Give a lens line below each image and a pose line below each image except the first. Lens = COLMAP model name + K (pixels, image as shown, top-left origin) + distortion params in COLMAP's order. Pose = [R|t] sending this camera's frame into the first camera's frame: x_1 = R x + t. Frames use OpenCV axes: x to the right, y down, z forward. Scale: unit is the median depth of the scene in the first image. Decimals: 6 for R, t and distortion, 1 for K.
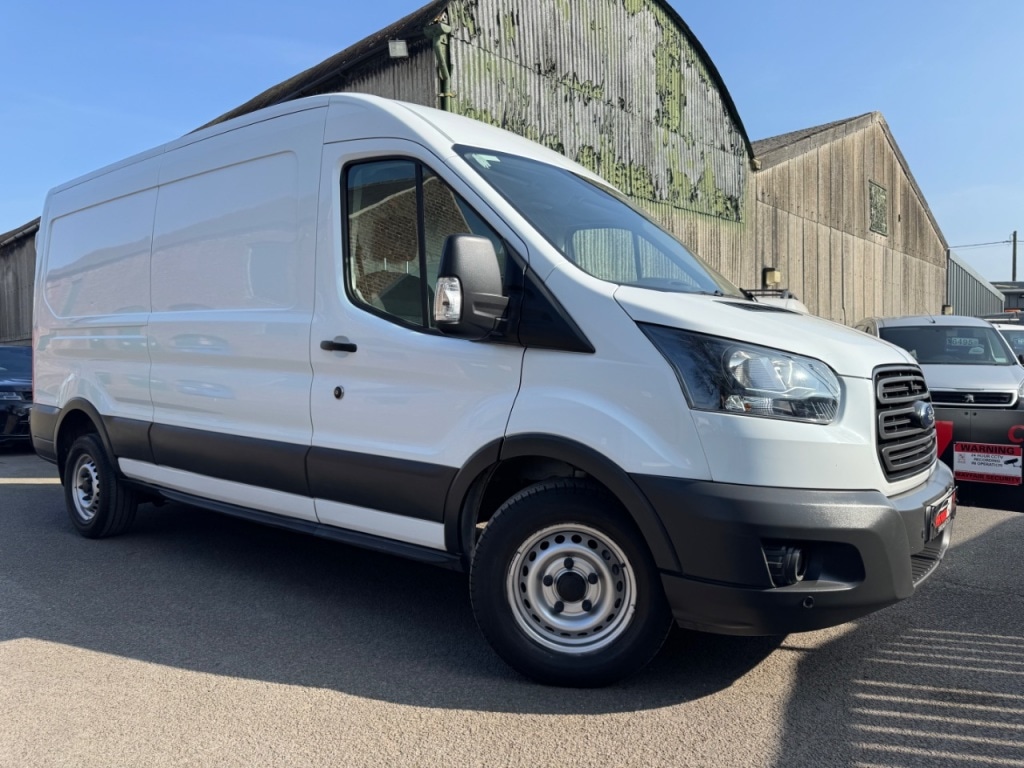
lens RADIAL K [[730.1, 0, 504.2], [0, 730.1, 381.2], [0, 0, 1]] dist [0.042822, -0.051018]
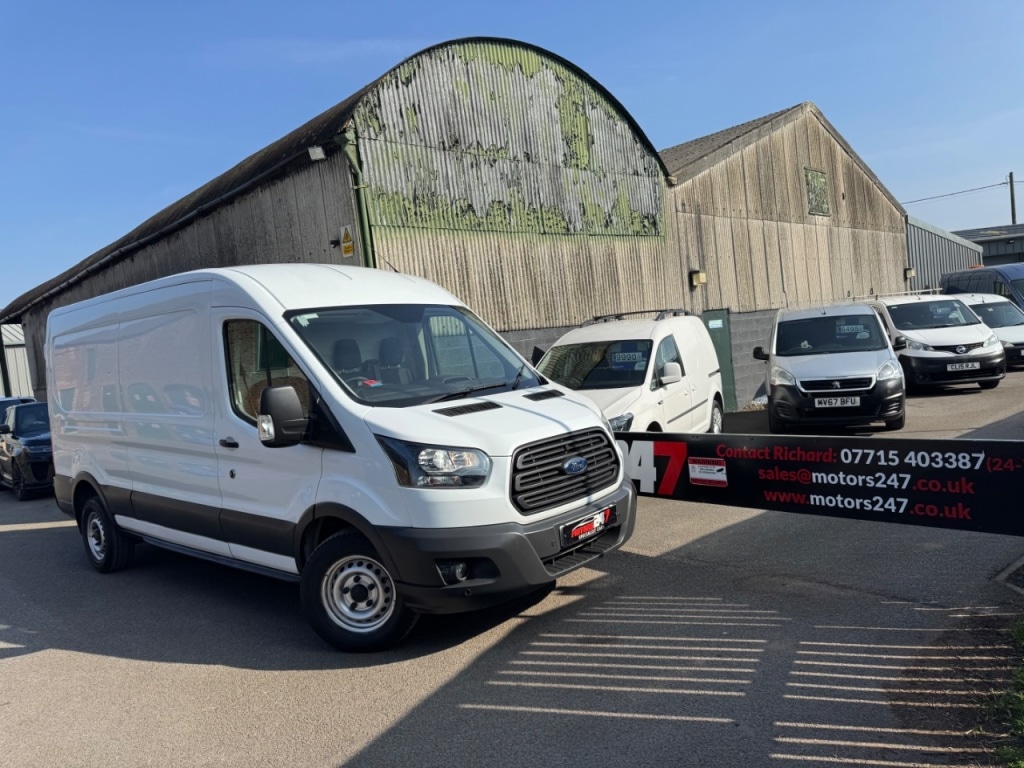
lens RADIAL K [[730.1, 0, 509.1], [0, 730.1, 375.7], [0, 0, 1]] dist [0.042822, -0.051018]
pose [[0.994547, -0.094041, -0.045076, 0.196263], [0.094984, 0.995293, 0.019254, -0.073799], [0.043053, -0.023431, 0.998798, -0.224526]]
